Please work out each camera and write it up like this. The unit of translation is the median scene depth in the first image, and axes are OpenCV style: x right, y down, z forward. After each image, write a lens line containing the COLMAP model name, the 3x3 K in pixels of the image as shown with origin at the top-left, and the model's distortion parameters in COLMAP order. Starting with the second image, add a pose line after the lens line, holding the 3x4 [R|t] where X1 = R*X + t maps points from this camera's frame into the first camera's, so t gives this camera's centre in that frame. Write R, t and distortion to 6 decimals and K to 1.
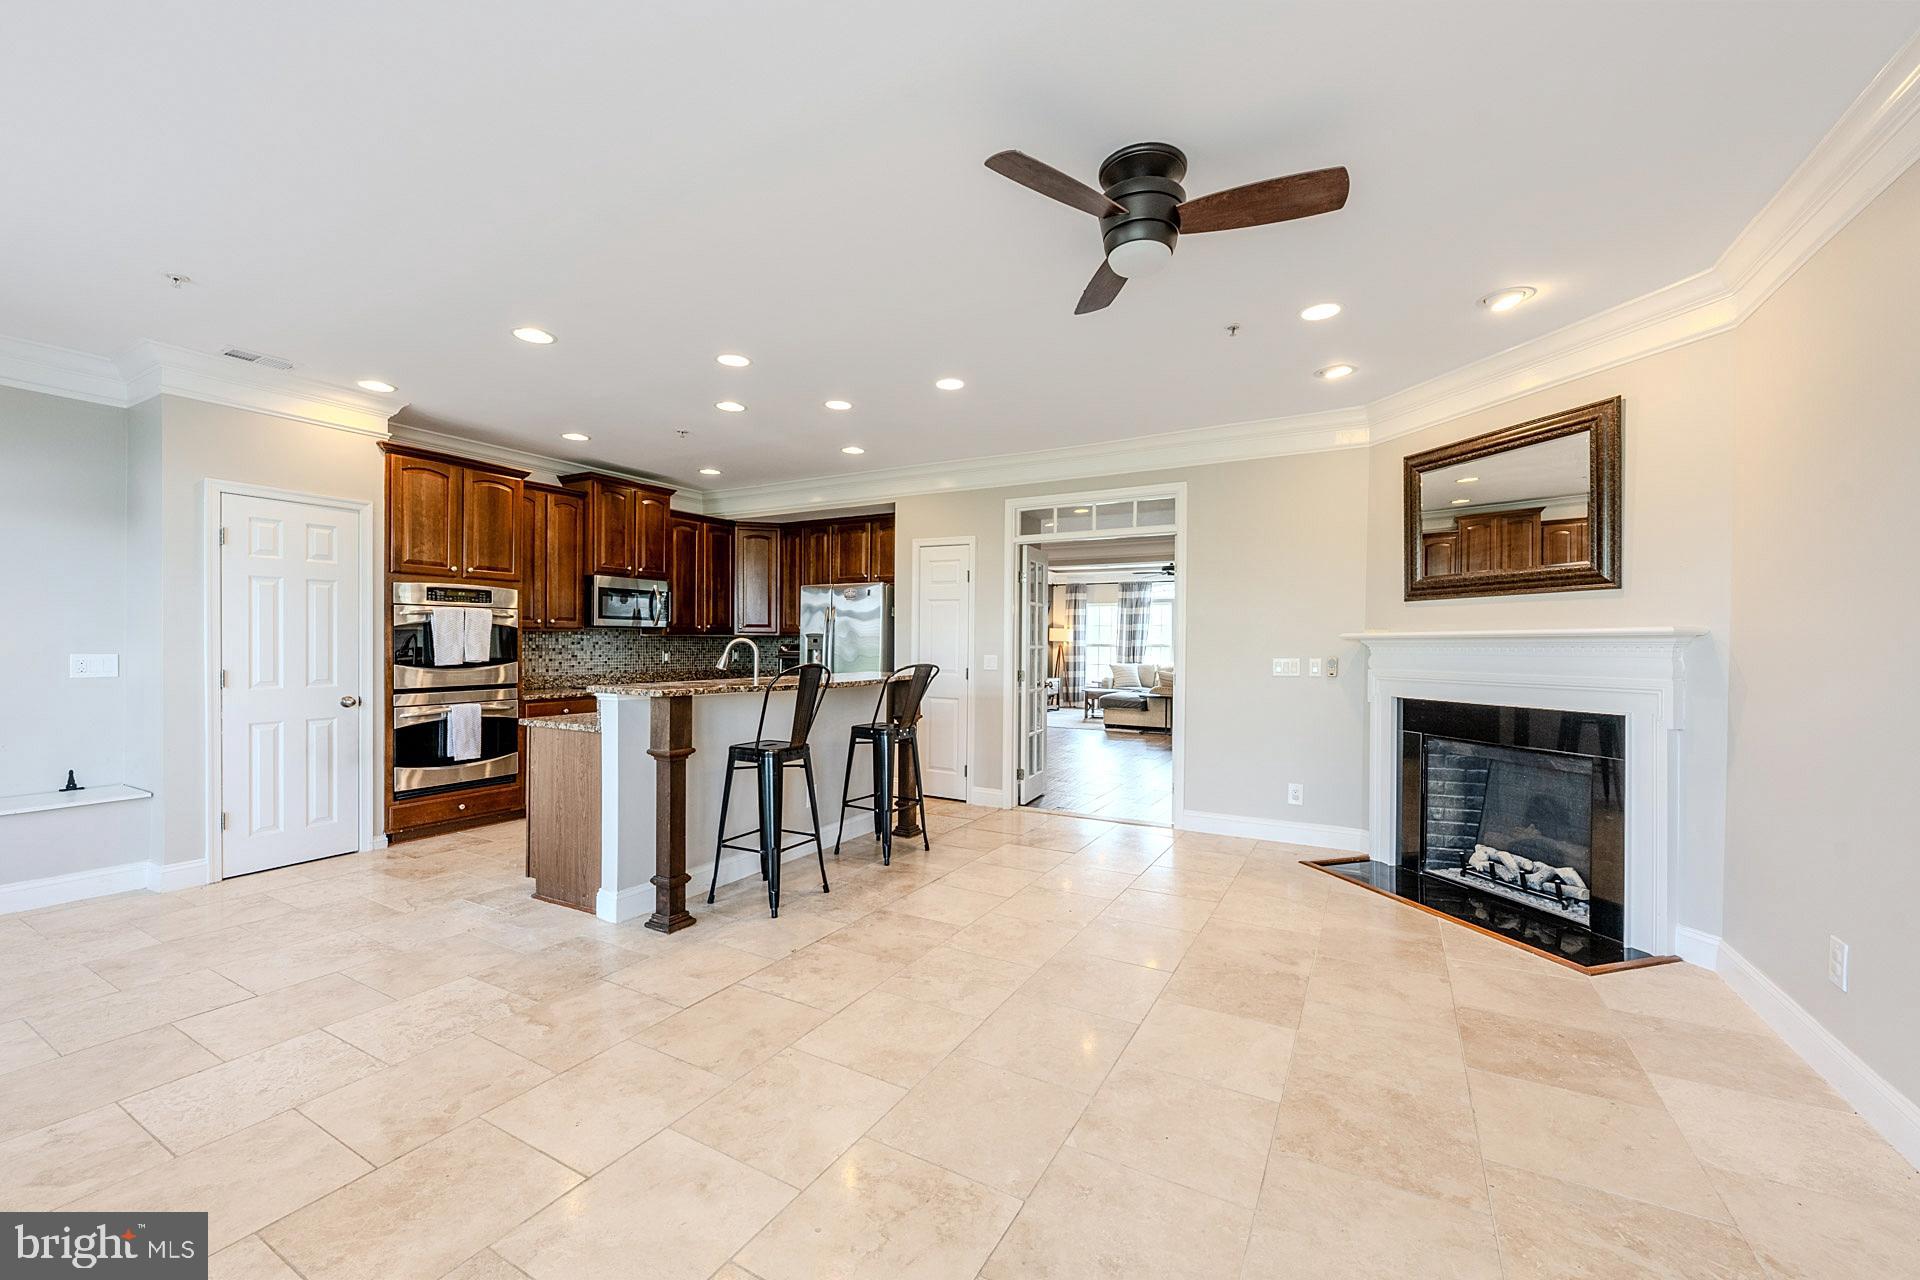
lens RADIAL K [[763.9, 0, 951.6], [0, 763.9, 645.7], [0, 0, 1]] dist [-0.002539, 0.000343]
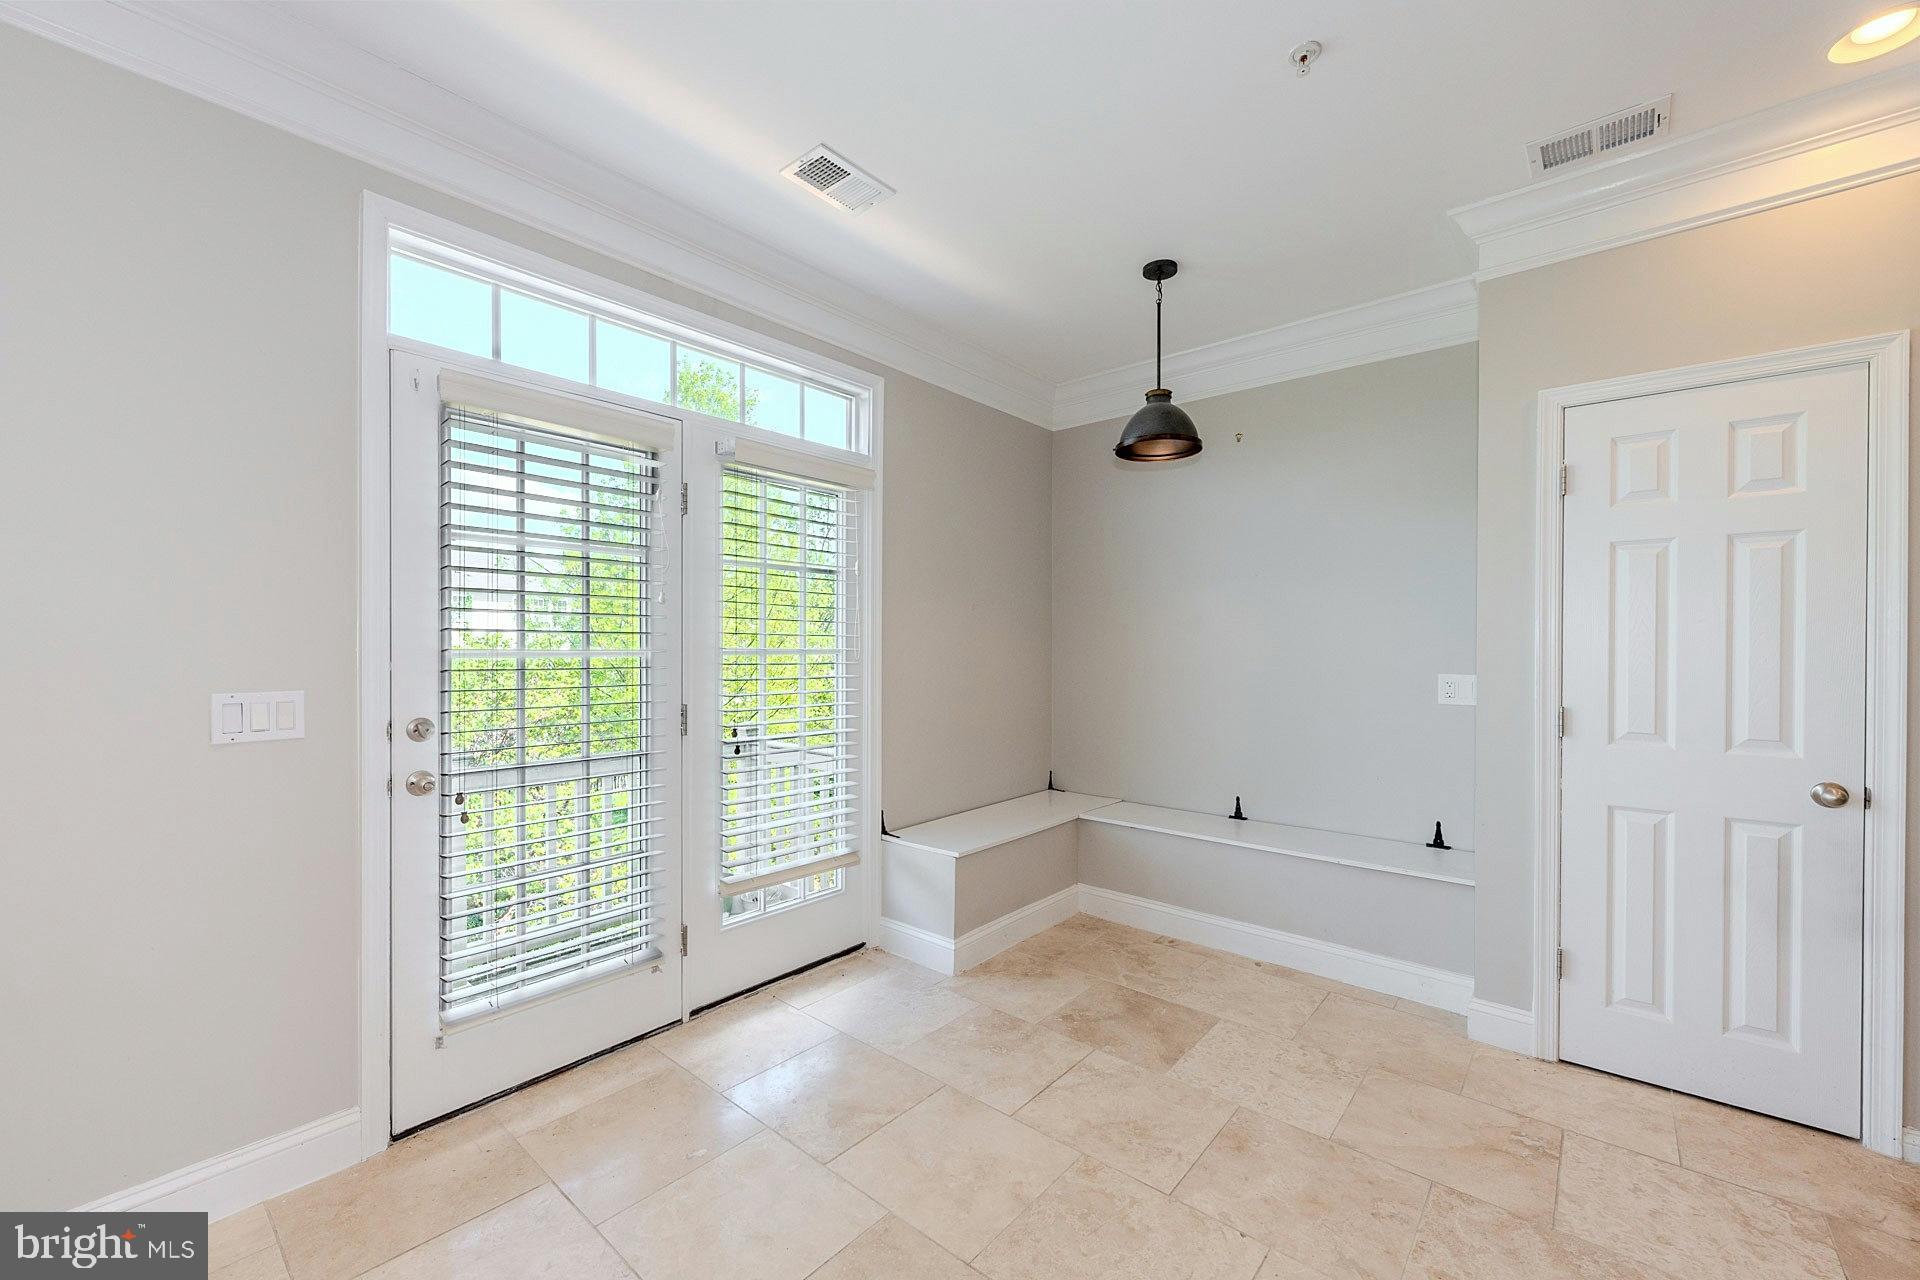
lens RADIAL K [[763.9, 0, 951.8], [0, 763.9, 652.1], [0, 0, 1]] dist [-0.002539, 0.000343]
pose [[-0.189212, -0.002670, -0.981933, -0.263021], [-0.010262, 0.999947, -0.000741, -0.005062], [0.981883, 0.009937, -0.189230, 0.595177]]
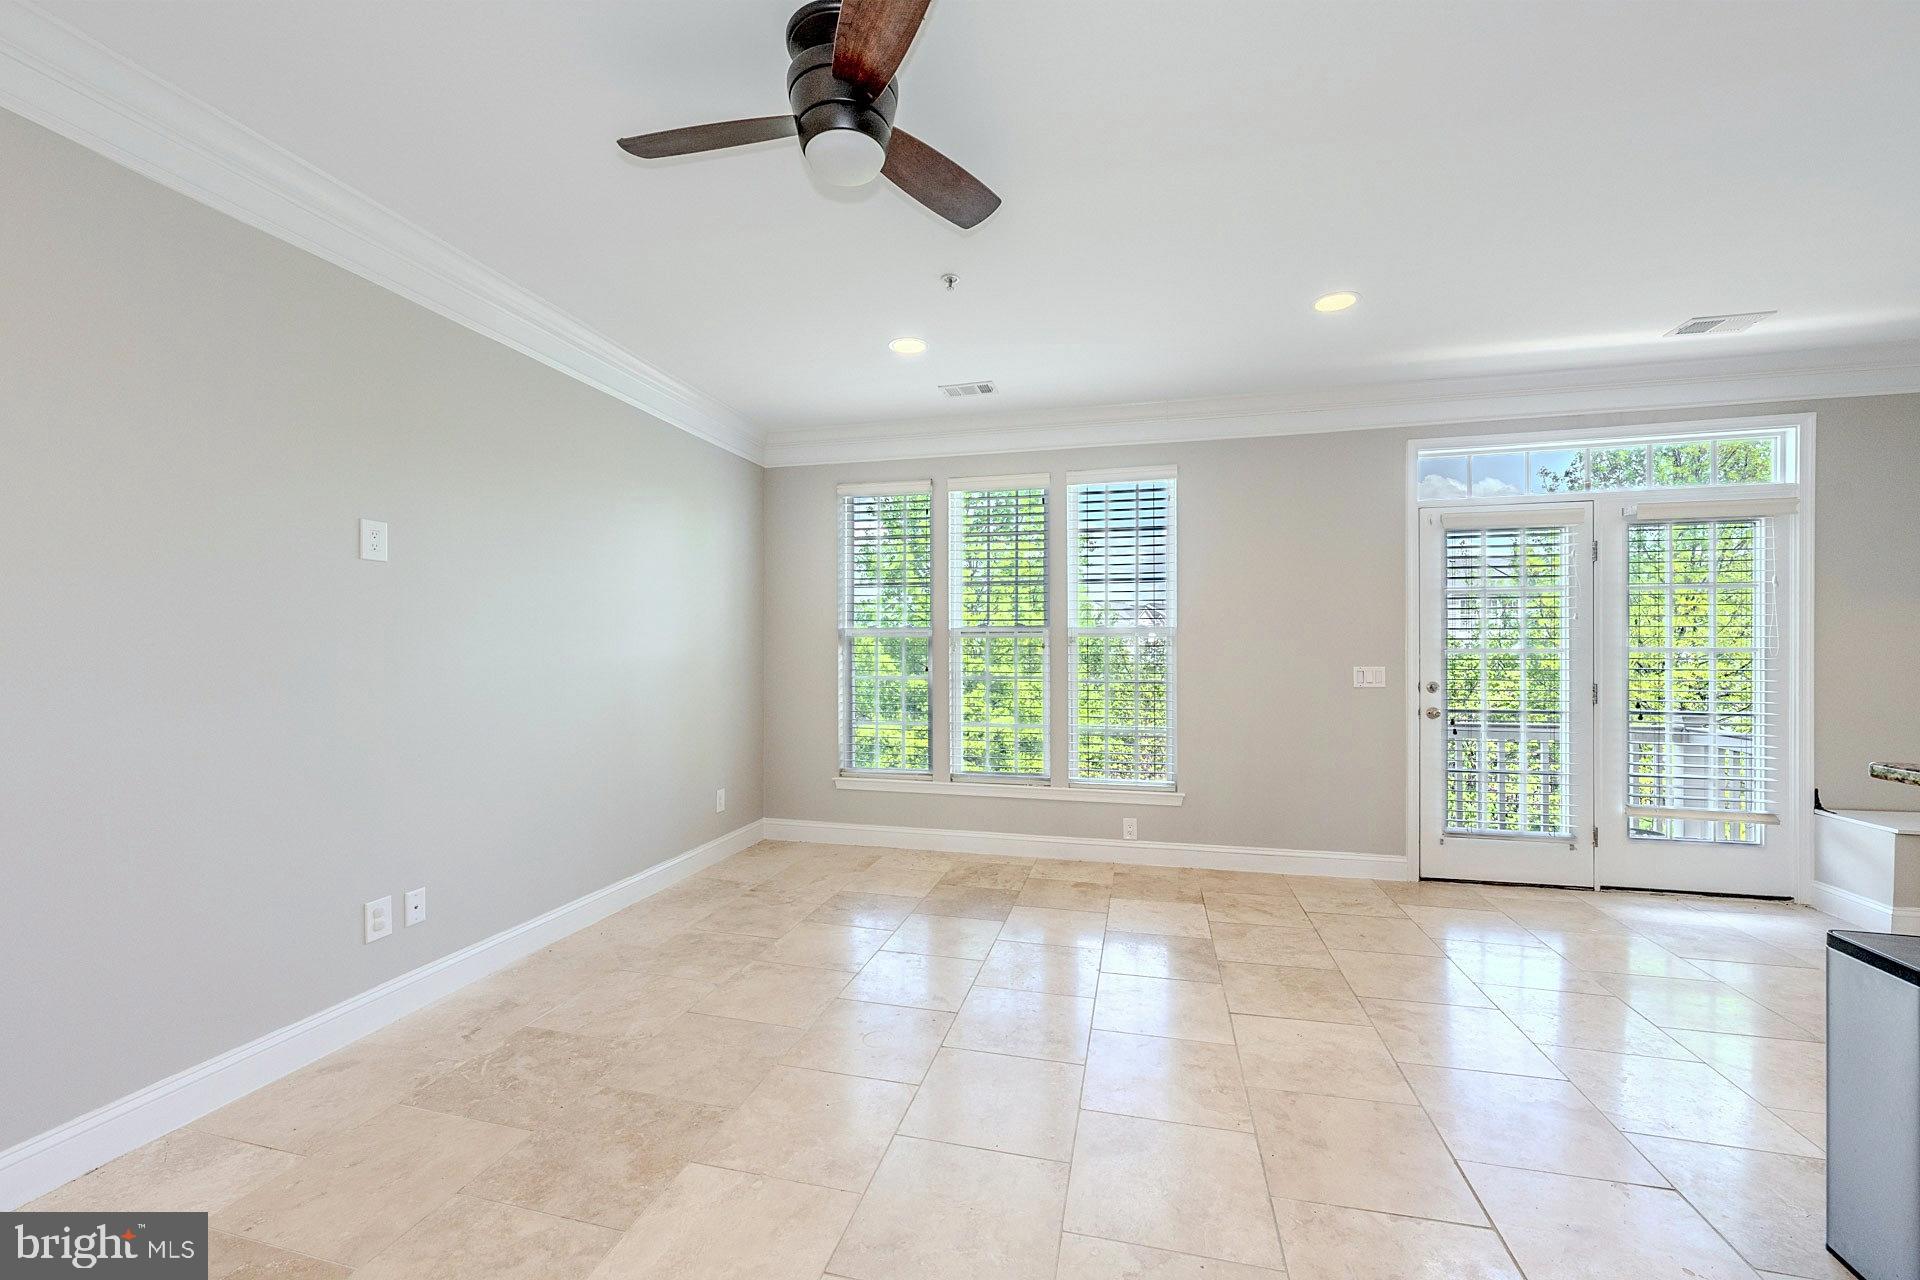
lens RADIAL K [[763.9, 0, 953.1], [0, 763.9, 650.7], [0, 0, 1]] dist [-0.002539, 0.000343]
pose [[-0.963180, -0.003817, -0.268829, 0.185068], [-0.006013, 0.999955, 0.007346, -0.004895], [0.268789, 0.008692, -0.963160, 0.955259]]
